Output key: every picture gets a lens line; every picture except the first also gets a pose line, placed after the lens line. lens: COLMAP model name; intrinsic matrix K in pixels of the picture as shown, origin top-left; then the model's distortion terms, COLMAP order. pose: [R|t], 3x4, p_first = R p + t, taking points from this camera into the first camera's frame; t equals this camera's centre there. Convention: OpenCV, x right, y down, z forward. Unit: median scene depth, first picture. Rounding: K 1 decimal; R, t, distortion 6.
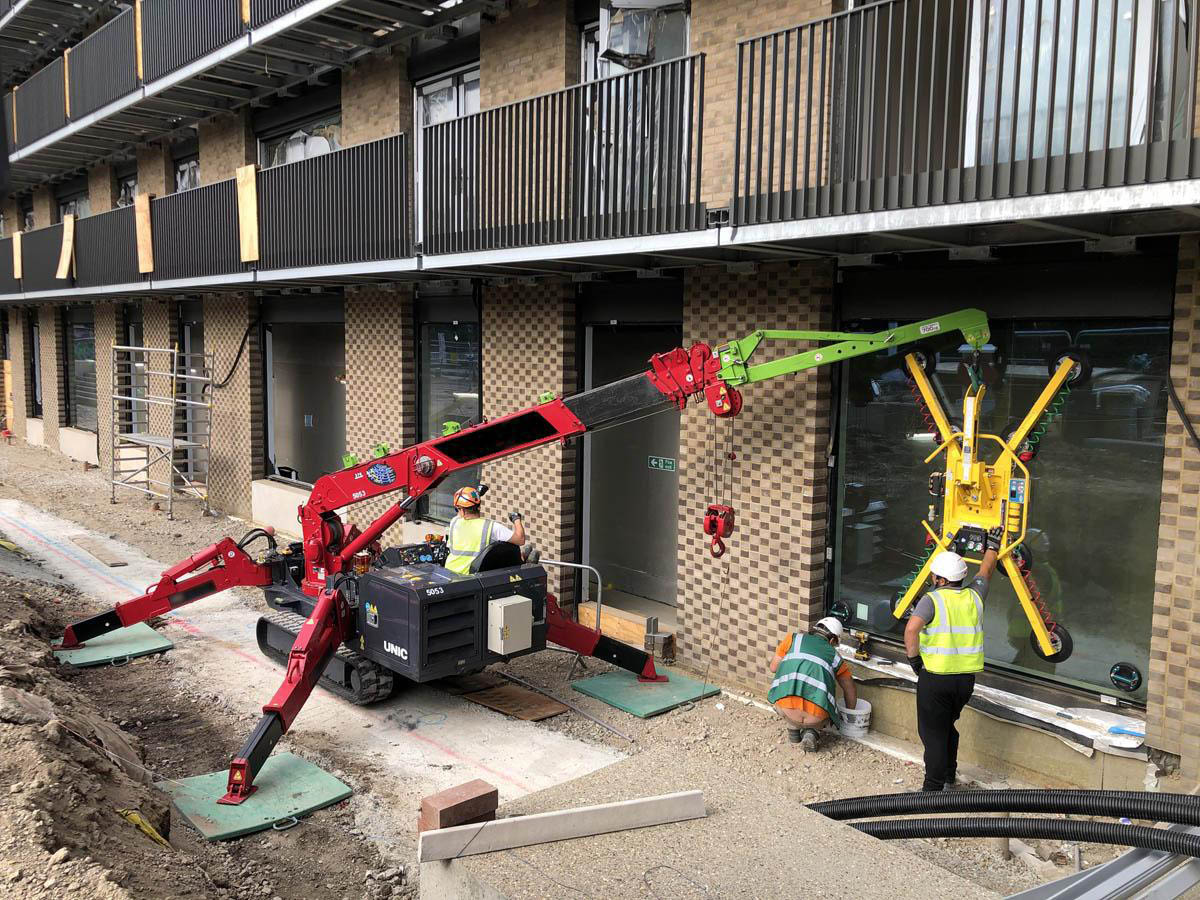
lens RADIAL K [[973.3, 0, 600.0], [0, 973.3, 450.0], [0, 0, 1]] dist [0.039572, -0.000532]
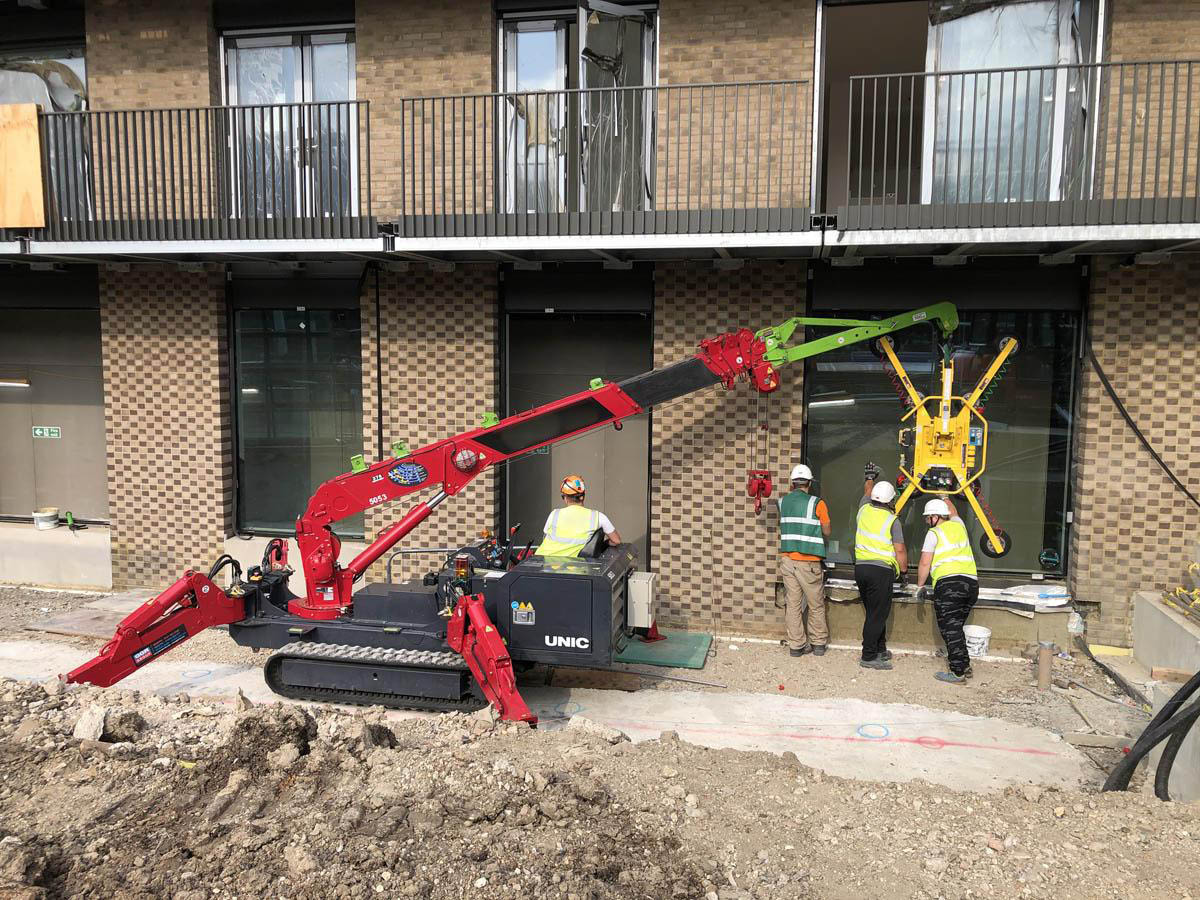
lens RADIAL K [[962.4, 0, 600.0], [0, 962.4, 450.0], [0, 0, 1]] dist [0.081409, -0.132485]
pose [[0.820146, -0.075260, 0.567183, -0.680052], [0.068627, 0.997094, 0.033072, -0.017725], [-0.568024, 0.011800, 0.822927, 0.165790]]
